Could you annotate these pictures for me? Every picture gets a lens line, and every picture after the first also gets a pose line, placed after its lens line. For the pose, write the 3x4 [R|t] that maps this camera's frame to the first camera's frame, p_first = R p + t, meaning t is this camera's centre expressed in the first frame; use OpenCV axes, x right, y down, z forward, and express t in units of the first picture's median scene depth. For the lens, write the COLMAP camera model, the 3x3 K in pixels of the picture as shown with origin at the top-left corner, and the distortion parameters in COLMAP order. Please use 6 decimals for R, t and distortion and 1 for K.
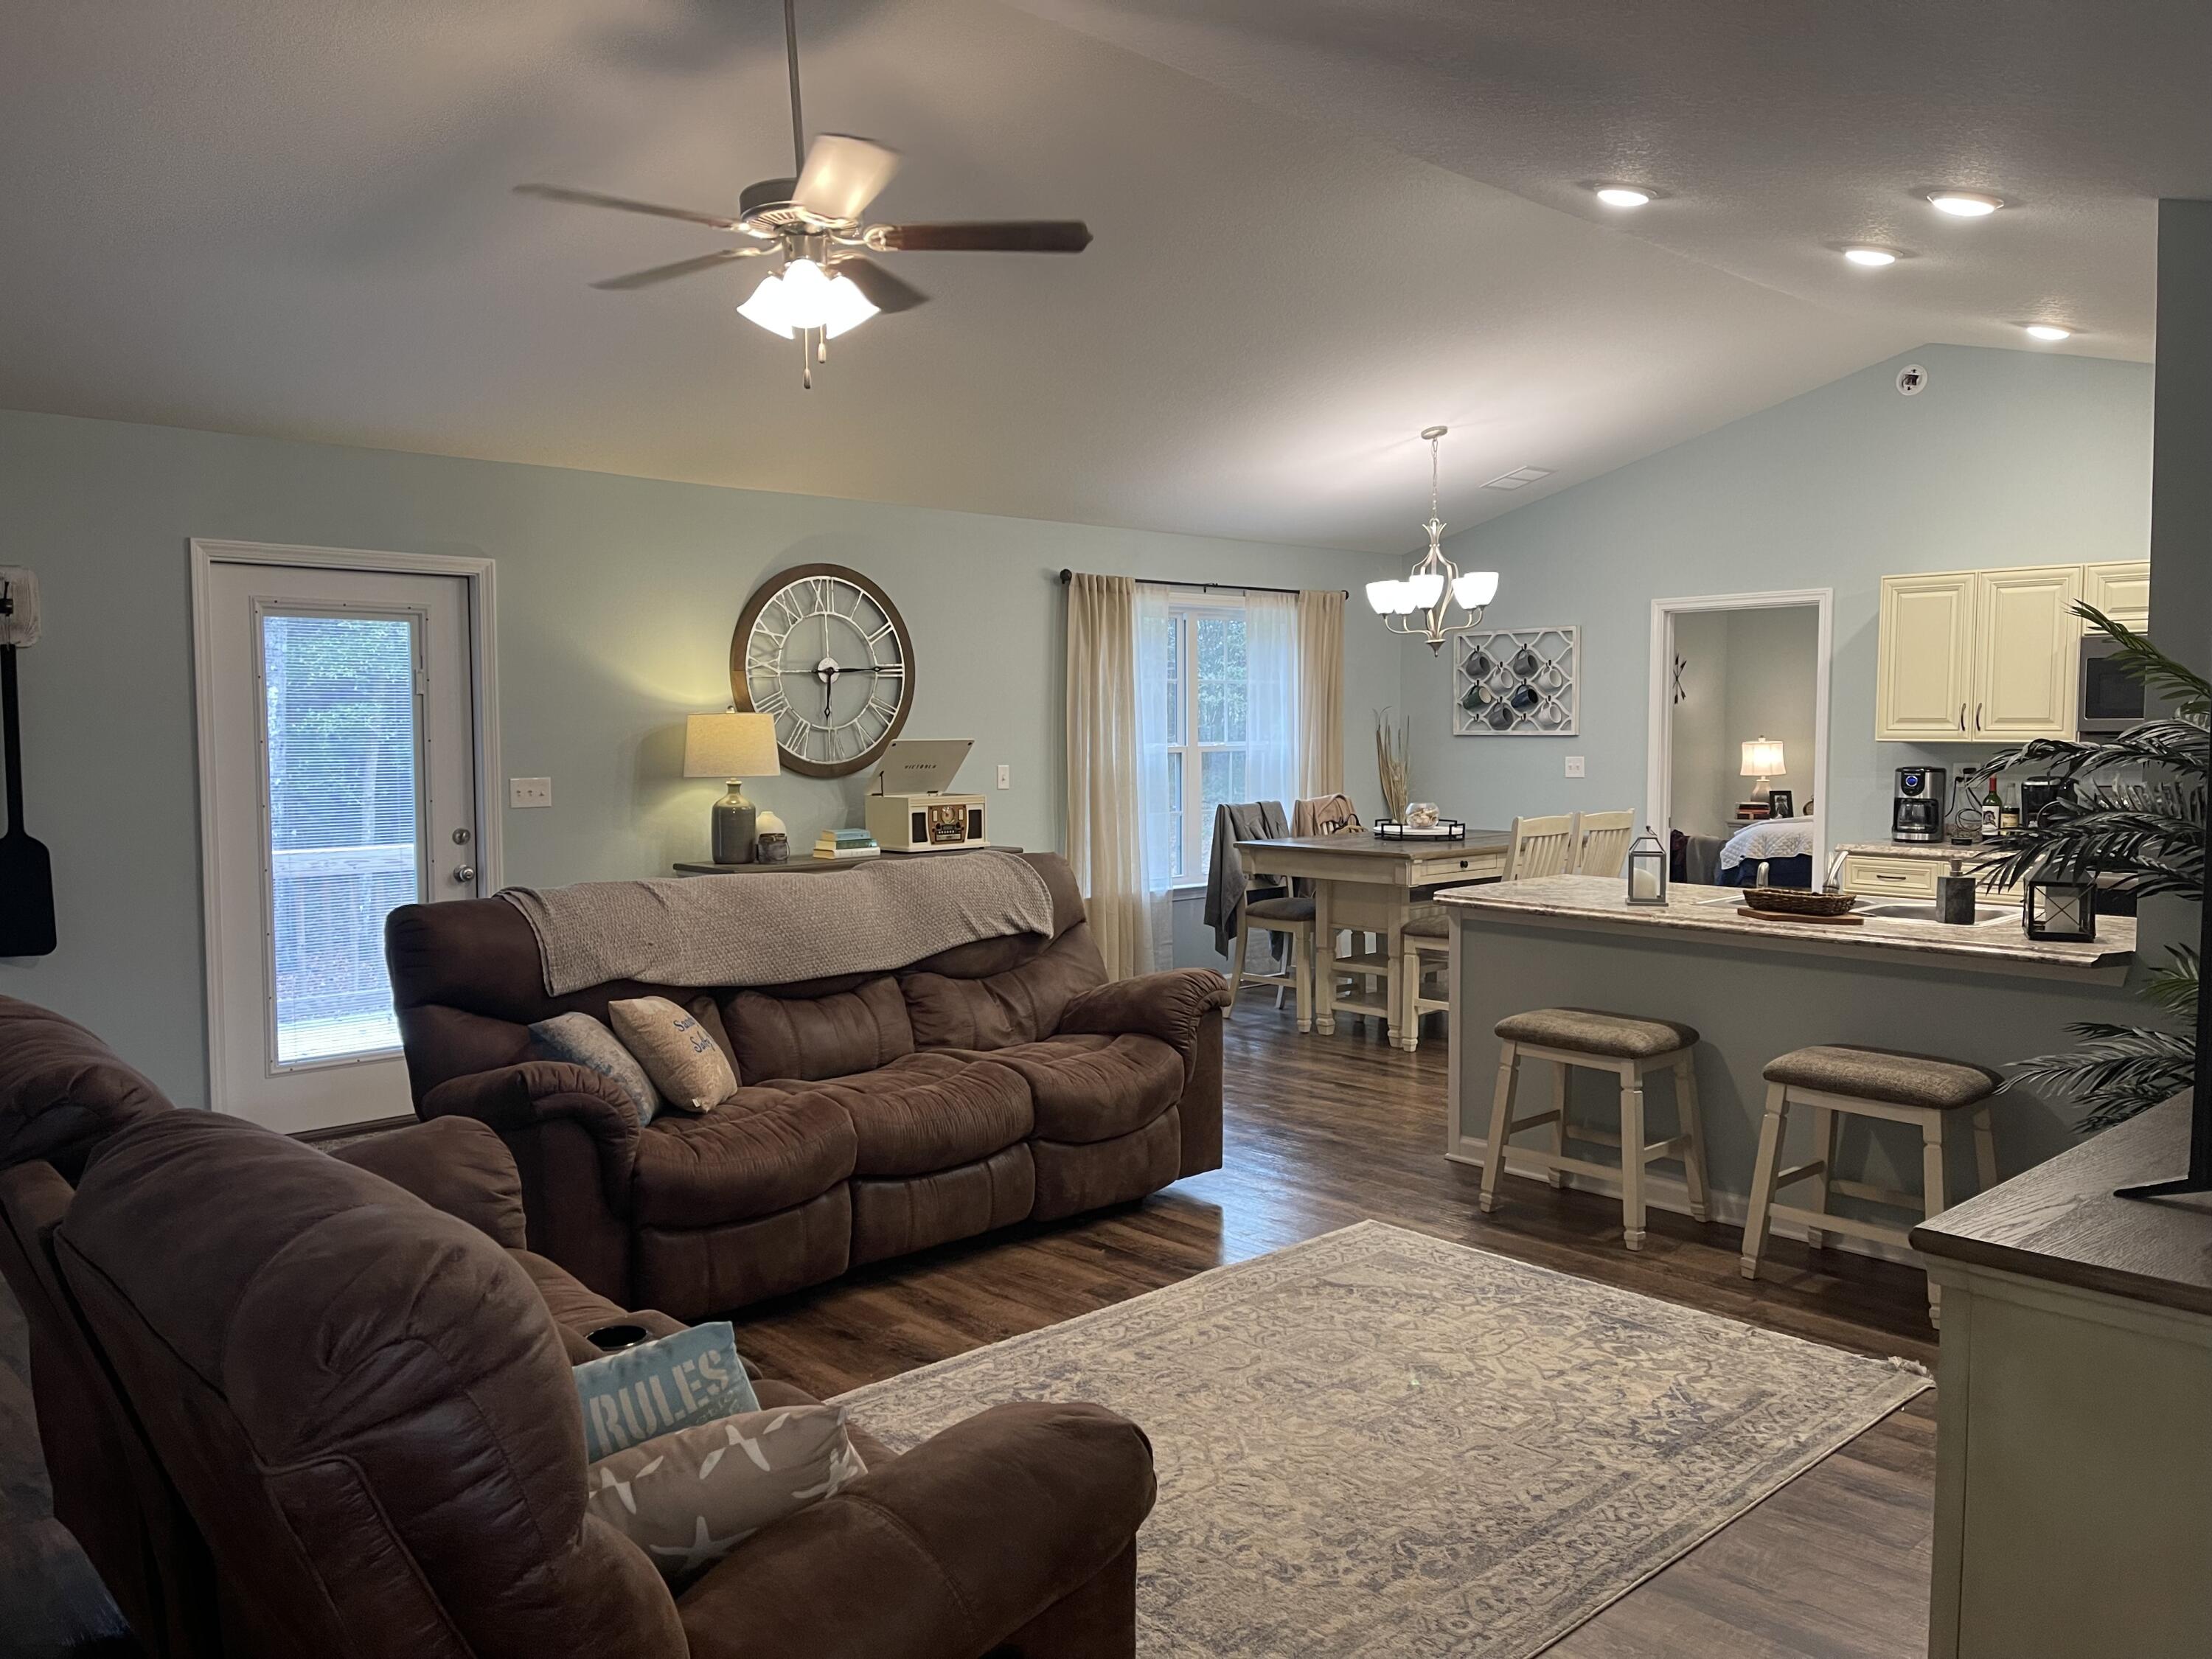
lens RADIAL K [[1699.6, 0, 1111.0], [0, 1699.6, 828.0], [0, 0, 1]] dist [0.063653, -0.012983]
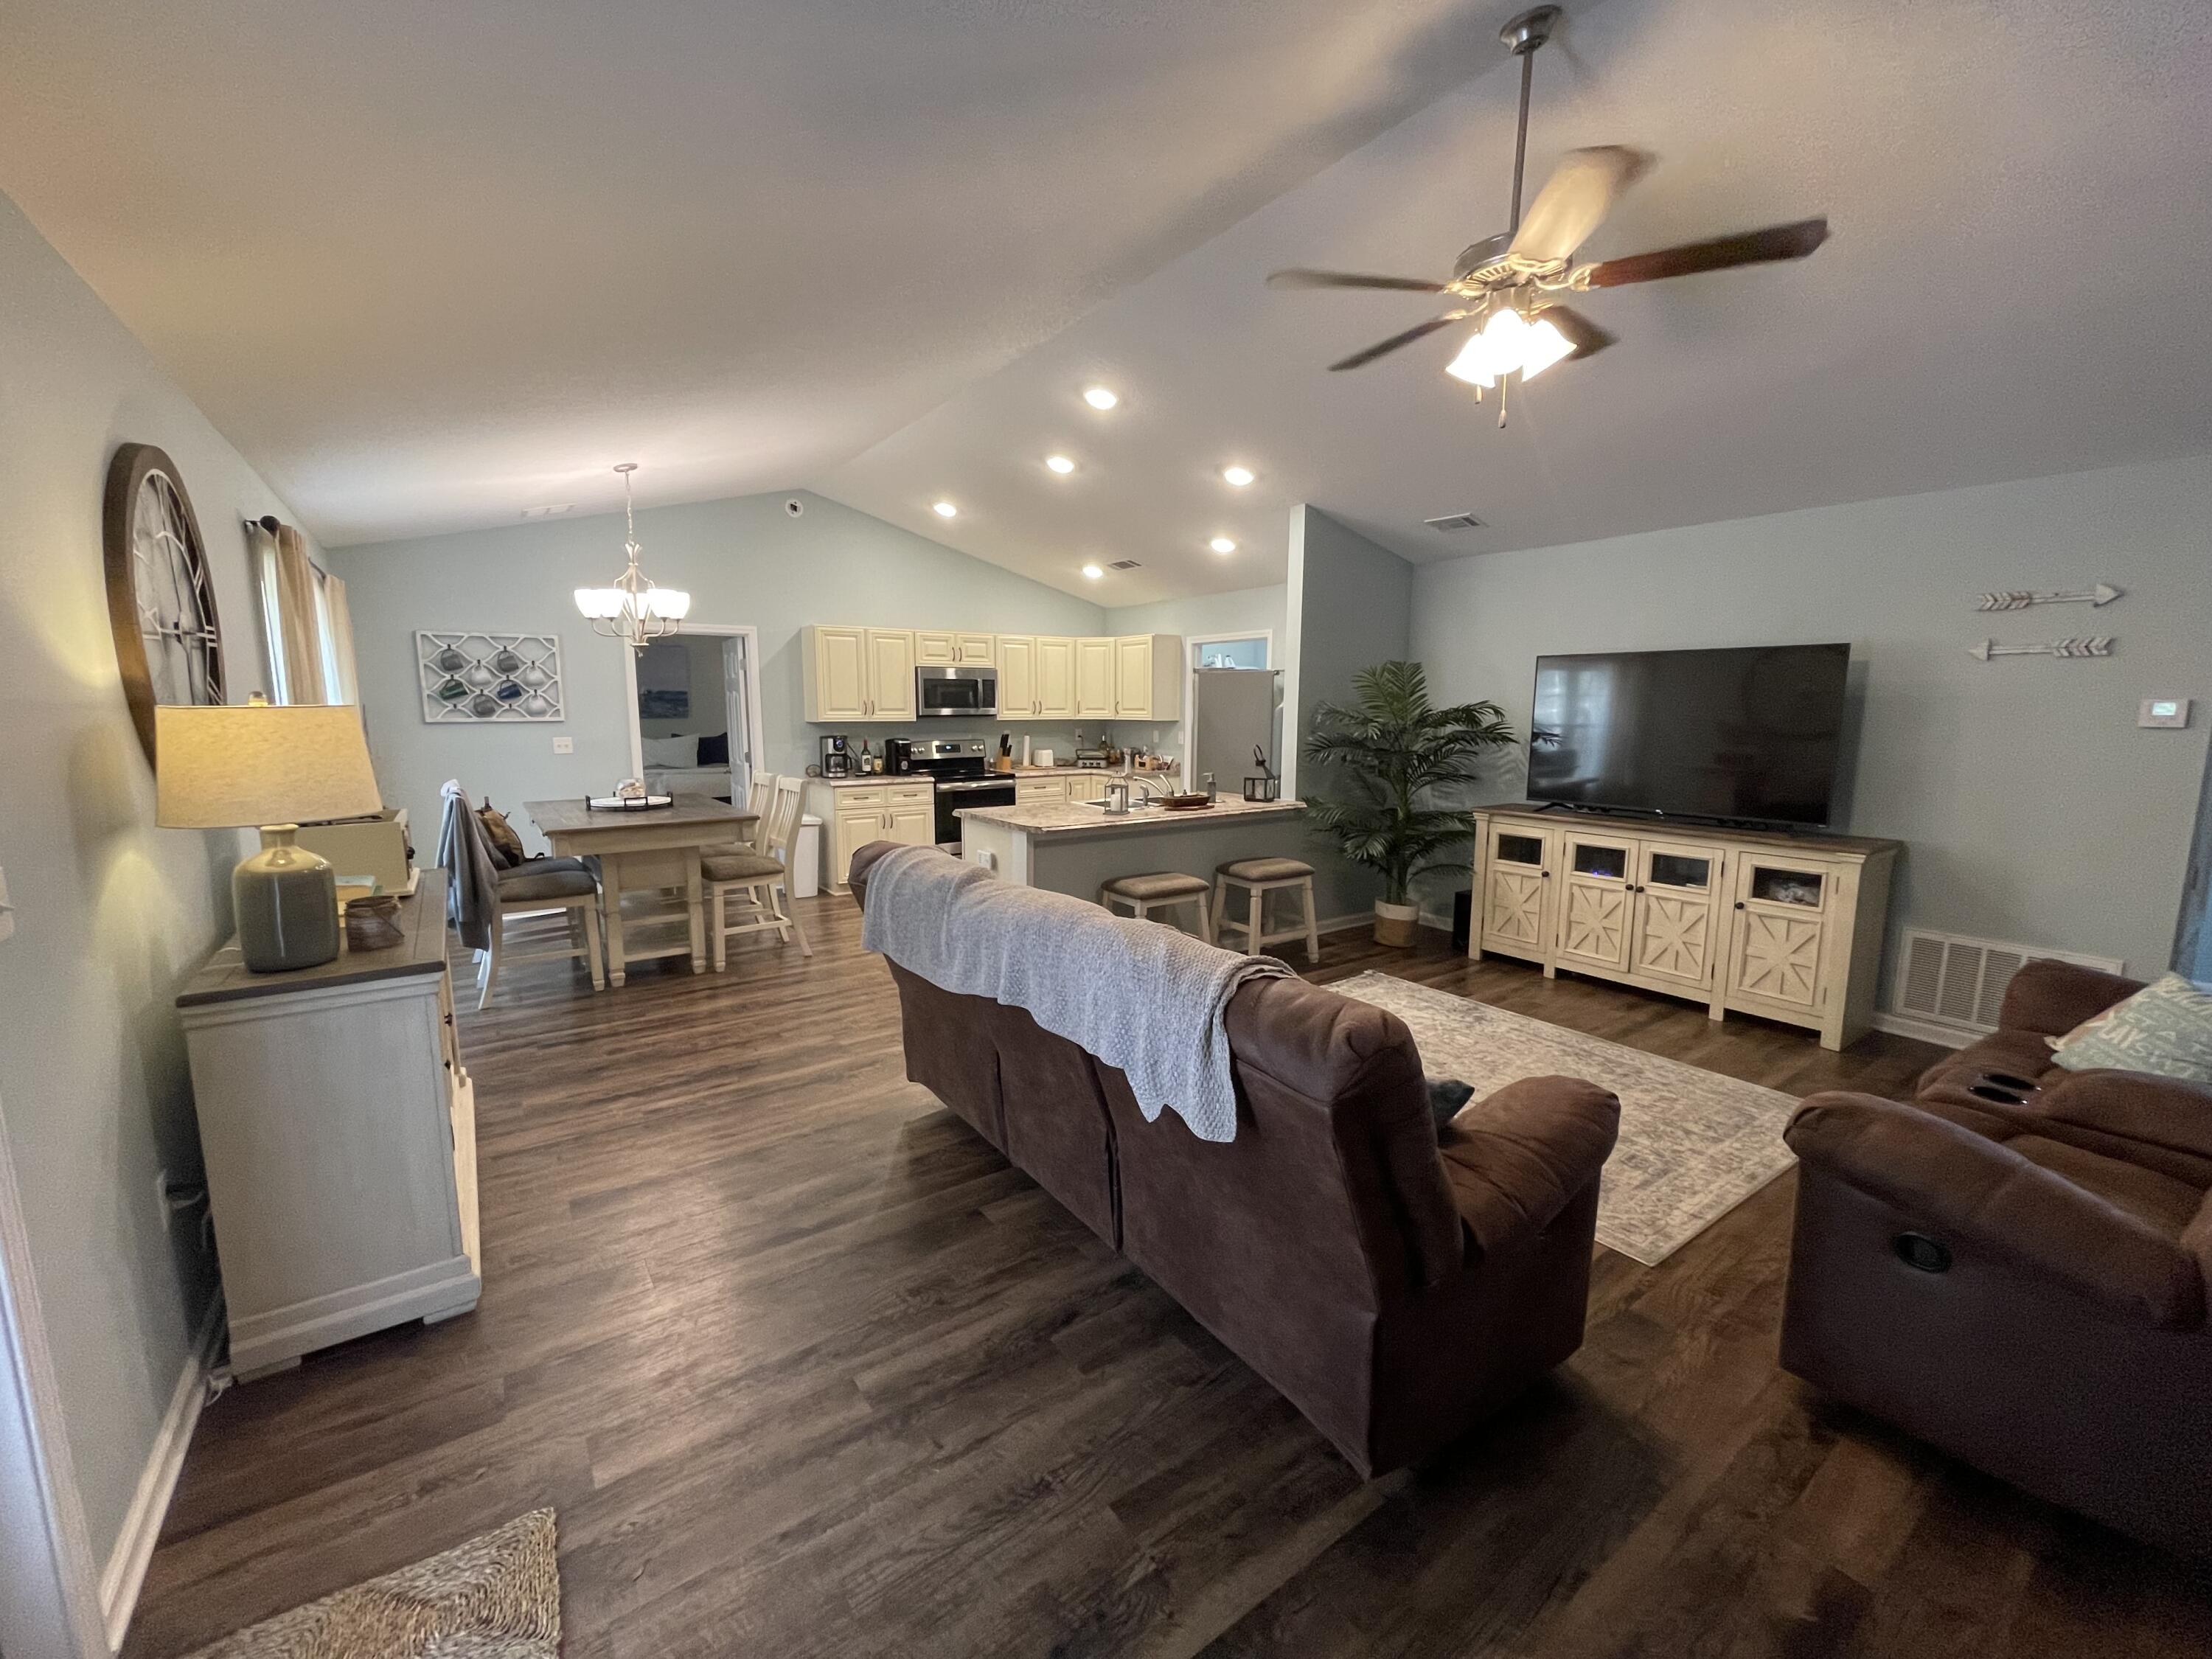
lens RADIAL K [[902.3, 0, 1113.0], [0, 902.3, 835.0], [0, 0, 1]] dist [-0.003443, -0.000083]
pose [[0.129748, -0.142406, 0.981268, -0.429281], [0.060986, 0.988905, 0.135450, -0.043521], [-0.989670, 0.042269, 0.136994, 0.604150]]
